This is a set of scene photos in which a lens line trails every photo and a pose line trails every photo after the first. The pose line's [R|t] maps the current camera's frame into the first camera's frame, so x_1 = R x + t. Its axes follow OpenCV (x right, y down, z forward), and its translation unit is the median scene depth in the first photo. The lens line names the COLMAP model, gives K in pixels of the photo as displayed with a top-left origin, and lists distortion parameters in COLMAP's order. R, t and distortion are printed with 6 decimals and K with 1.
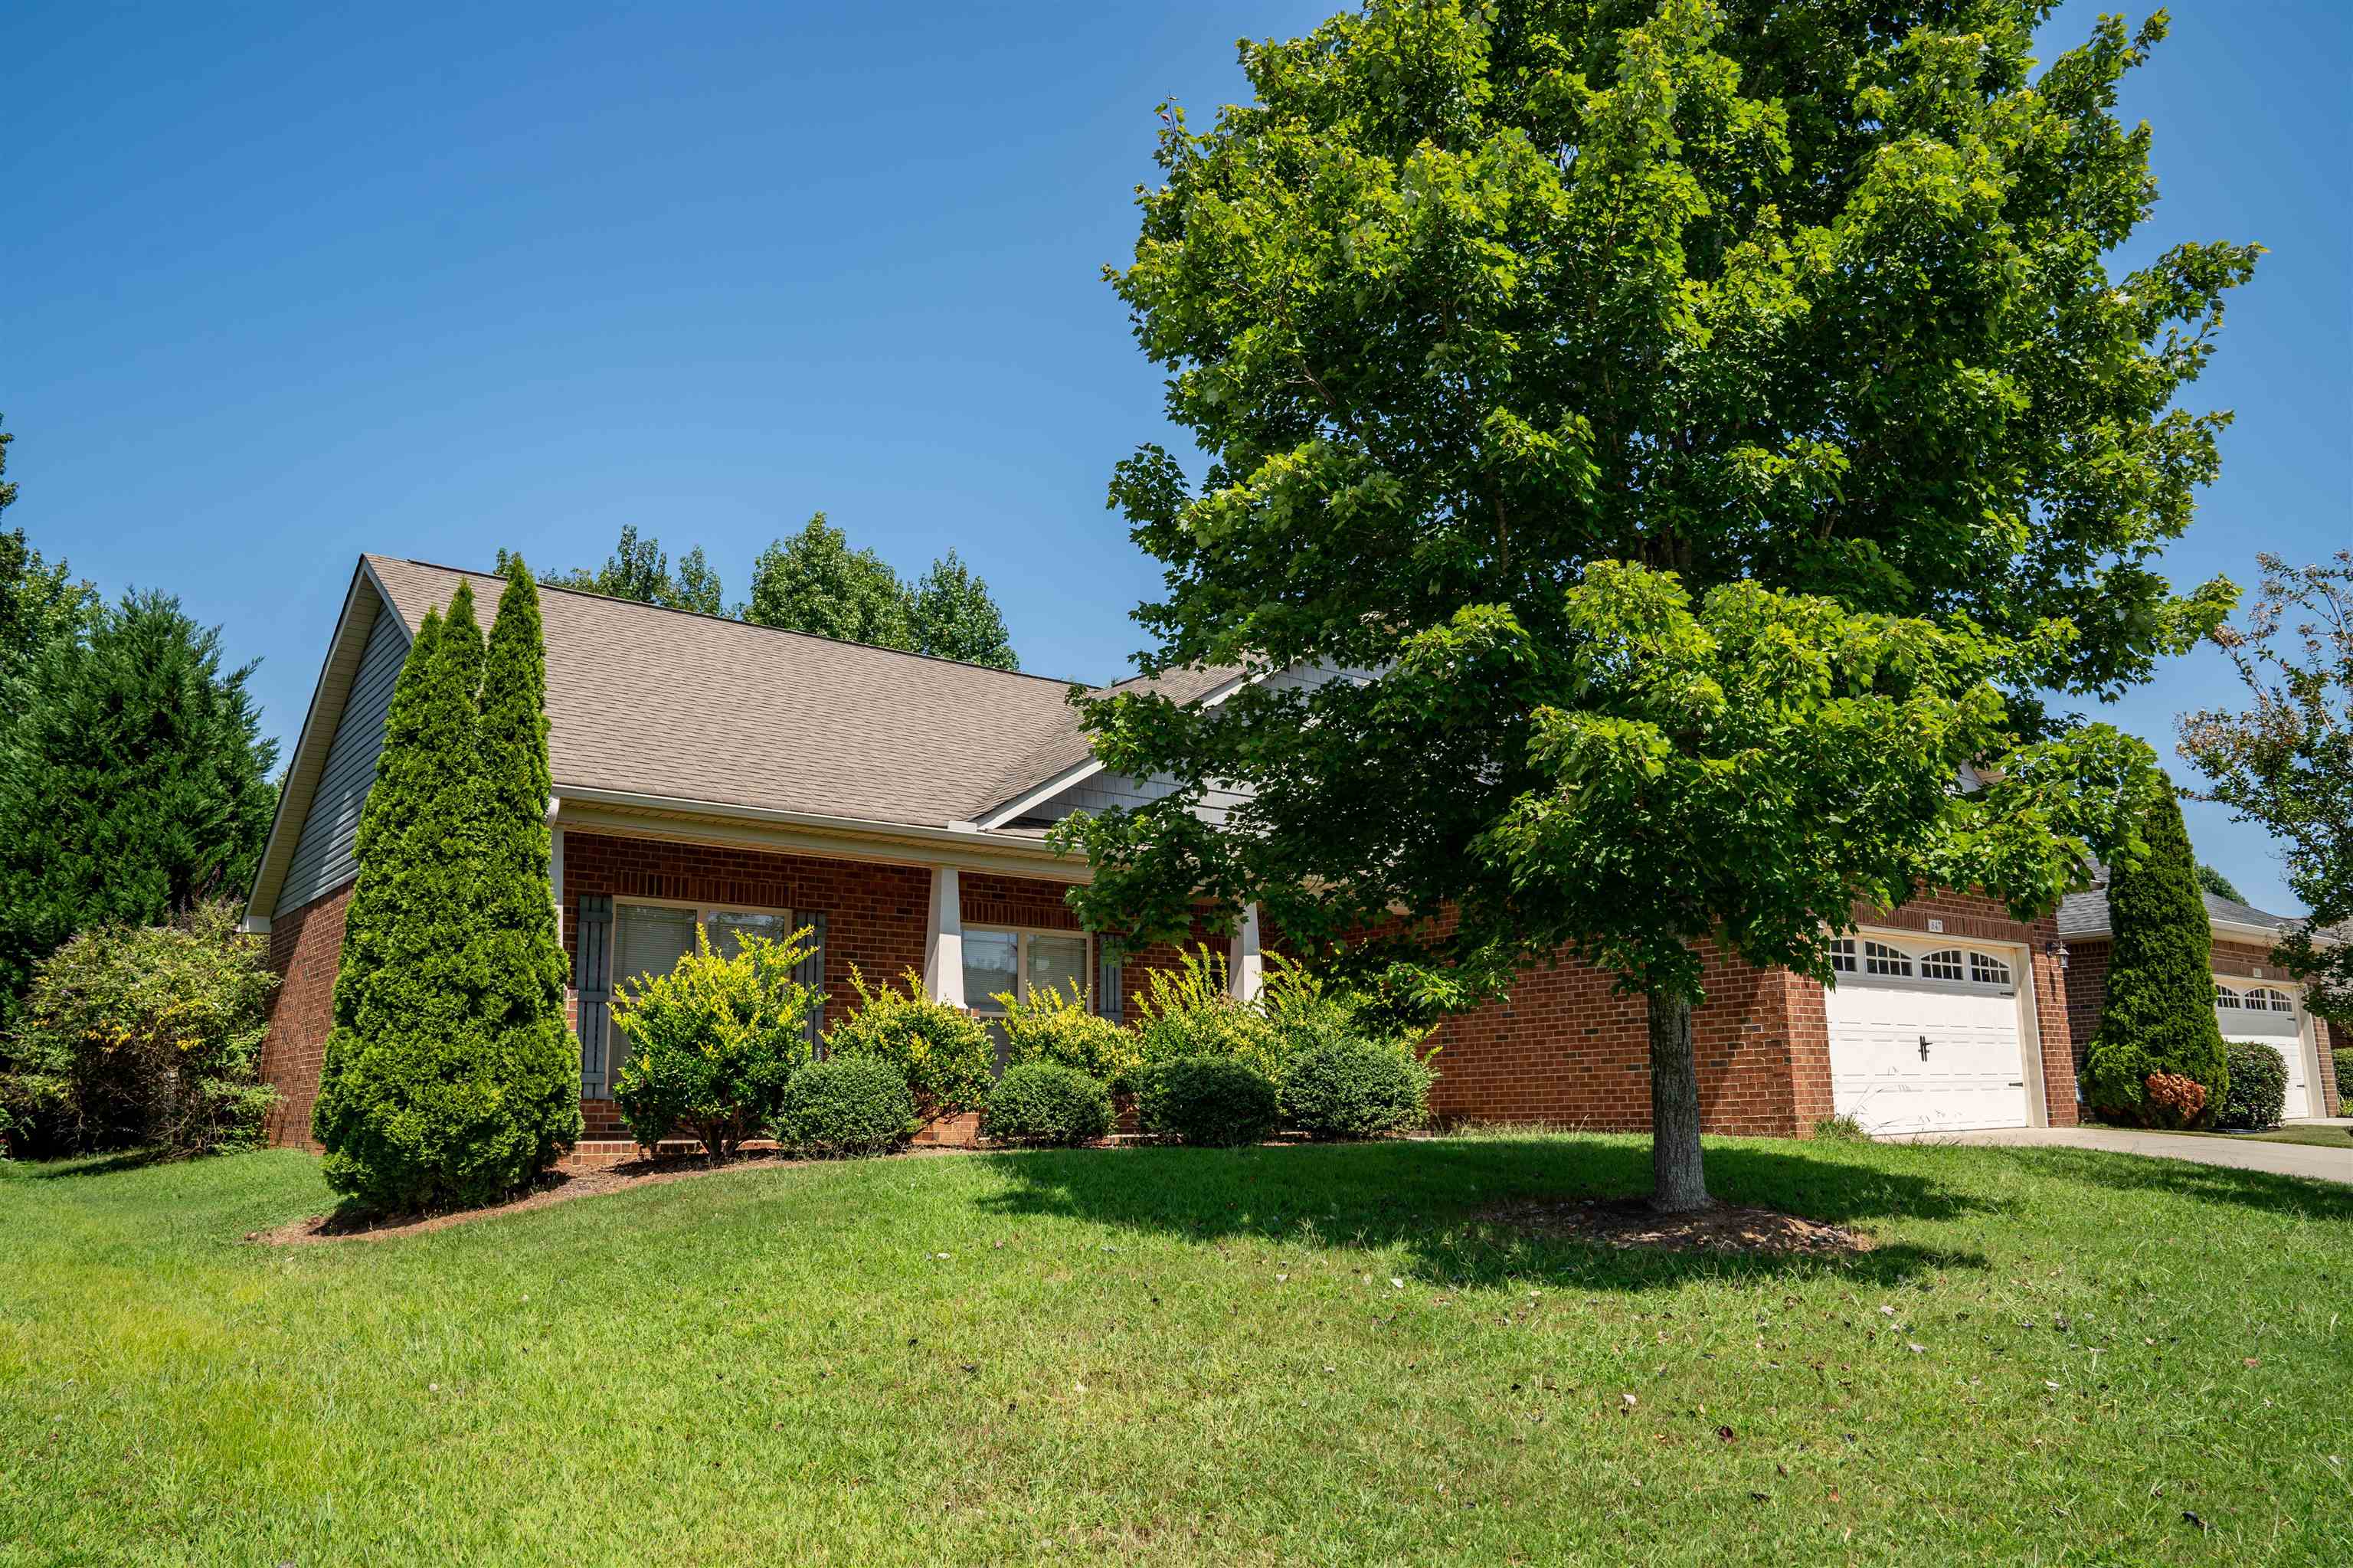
lens RADIAL K [[1646.5, 0, 1157.6], [0, 1646.5, 773.6], [0, 0, 1]] dist [-0.132457, 0.088883]
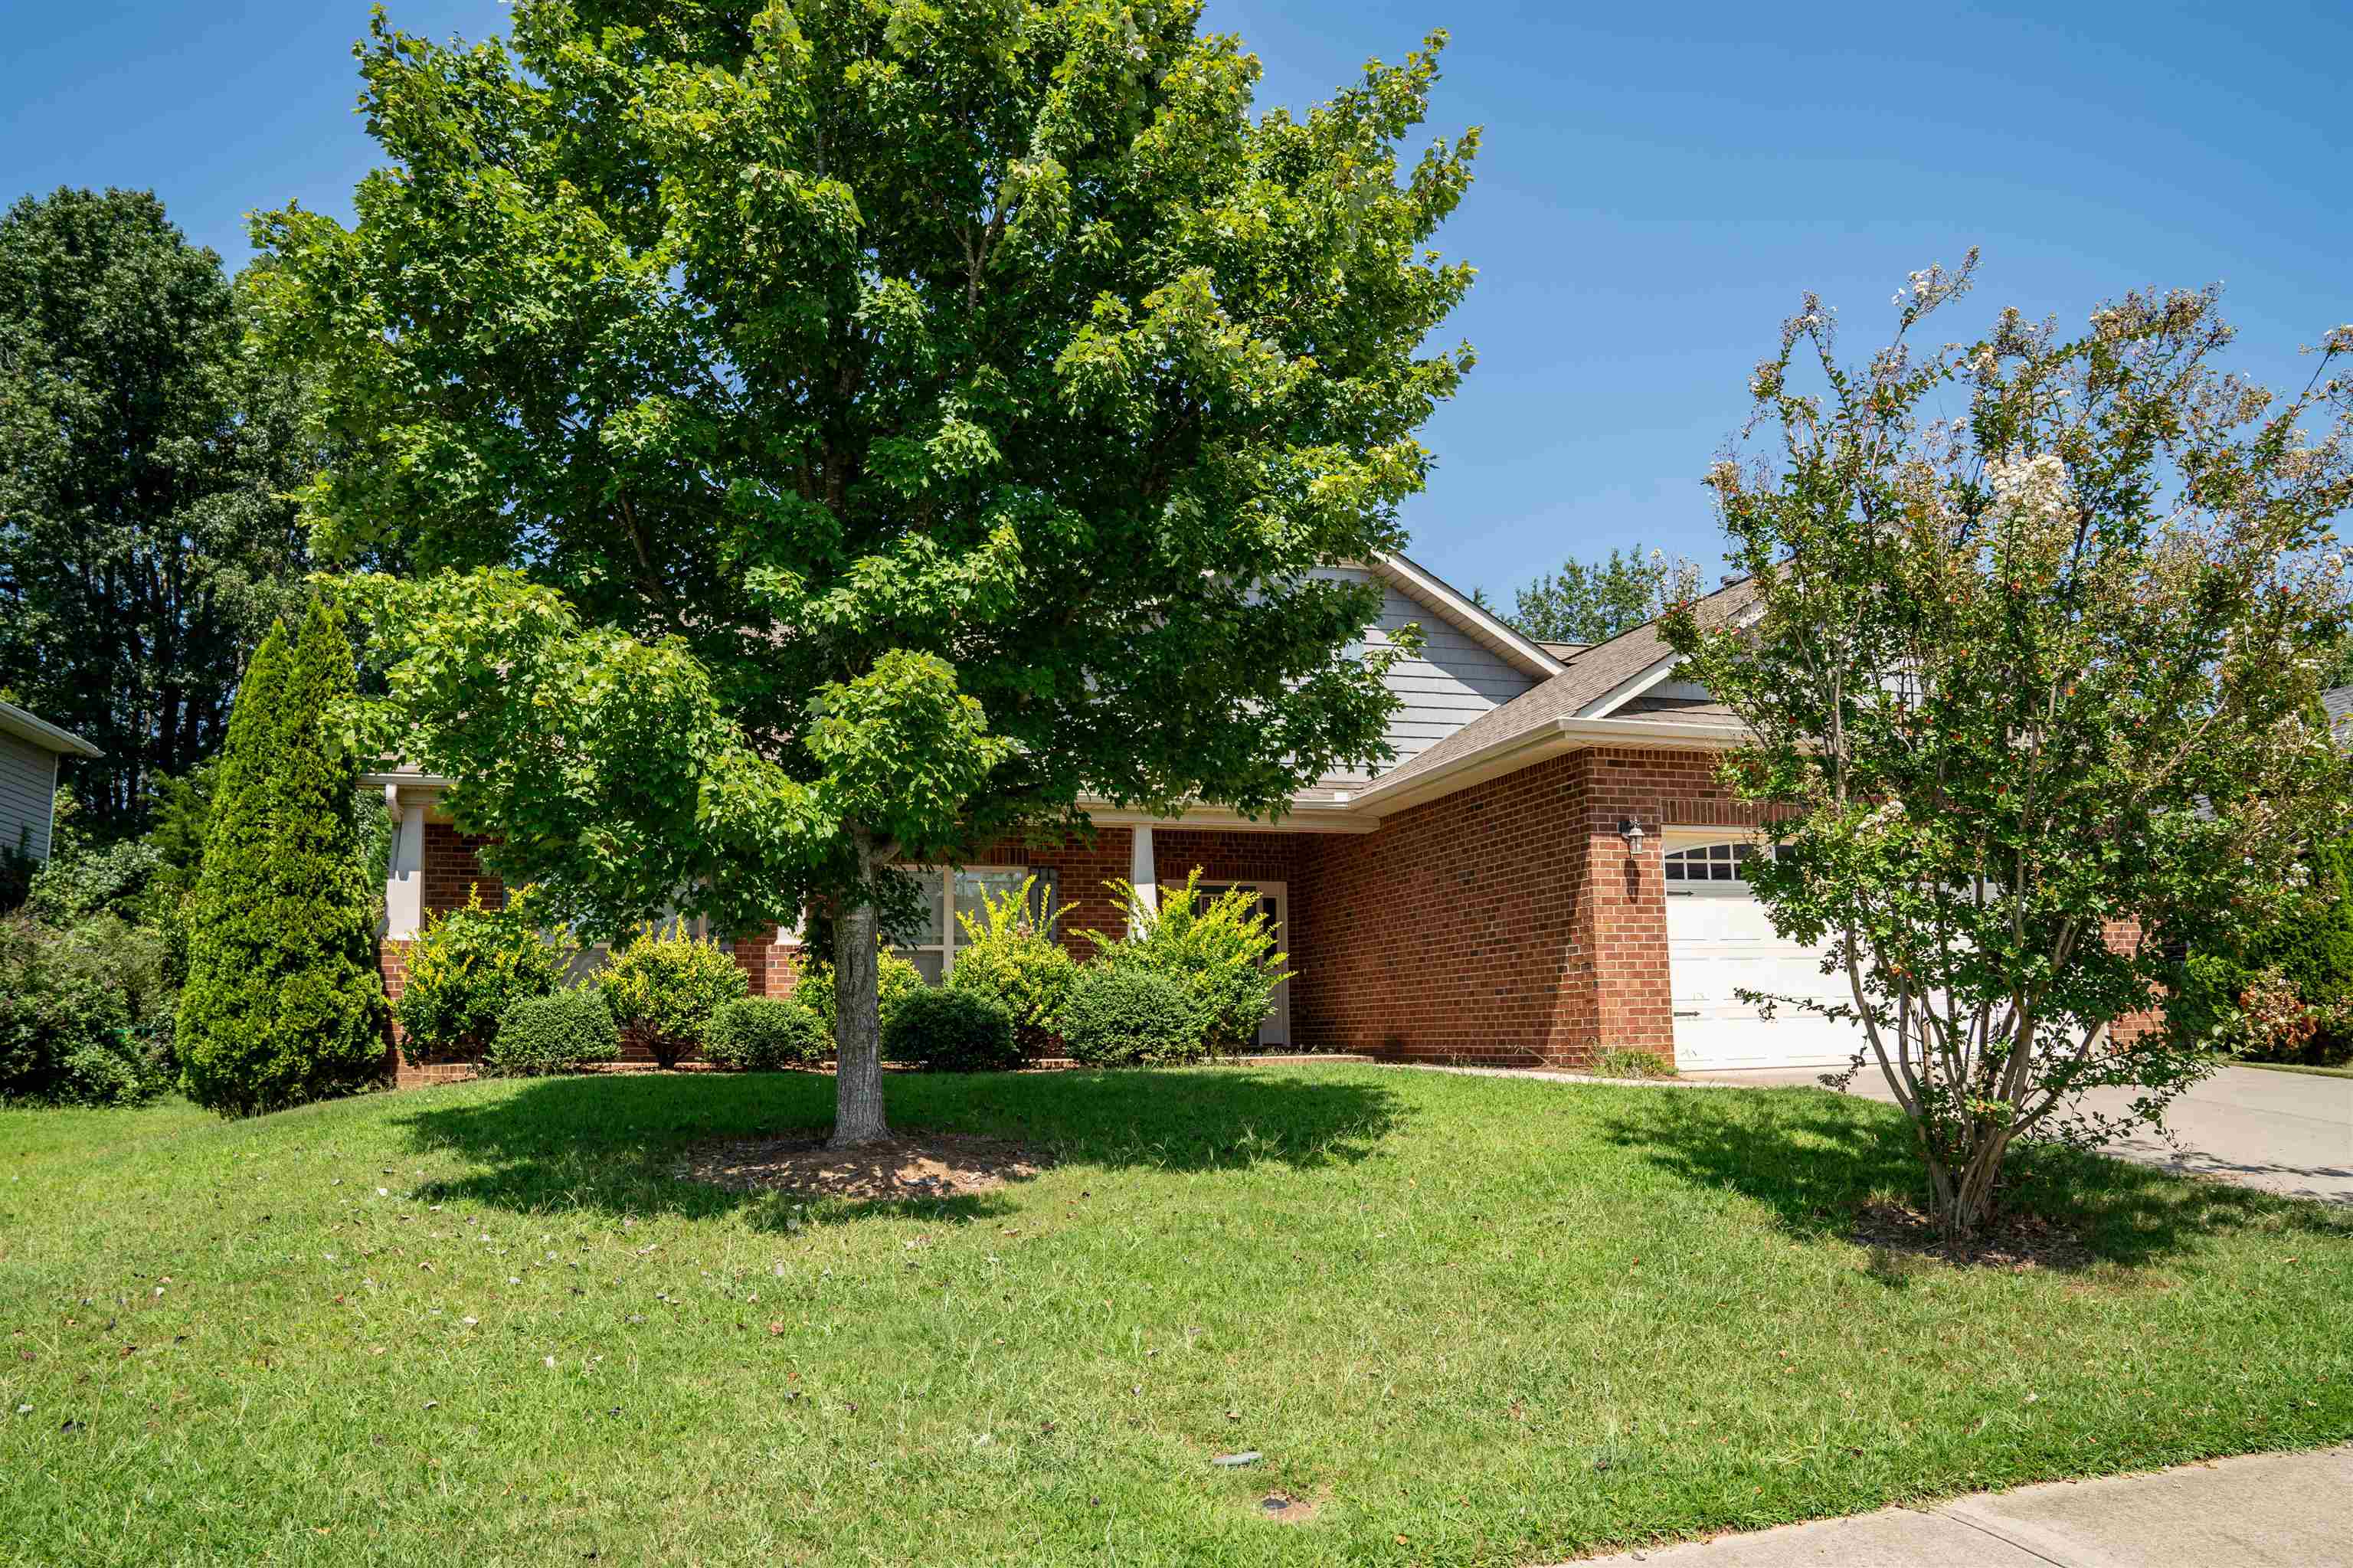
lens RADIAL K [[1646.5, 0, 1157.6], [0, 1646.5, 773.6], [0, 0, 1]] dist [-0.132457, 0.088883]
pose [[0.923060, -0.063121, -0.379442, 0.503116], [0.081940, 0.996069, 0.033636, 0.010421], [0.375828, -0.062140, 0.924604, 0.077614]]
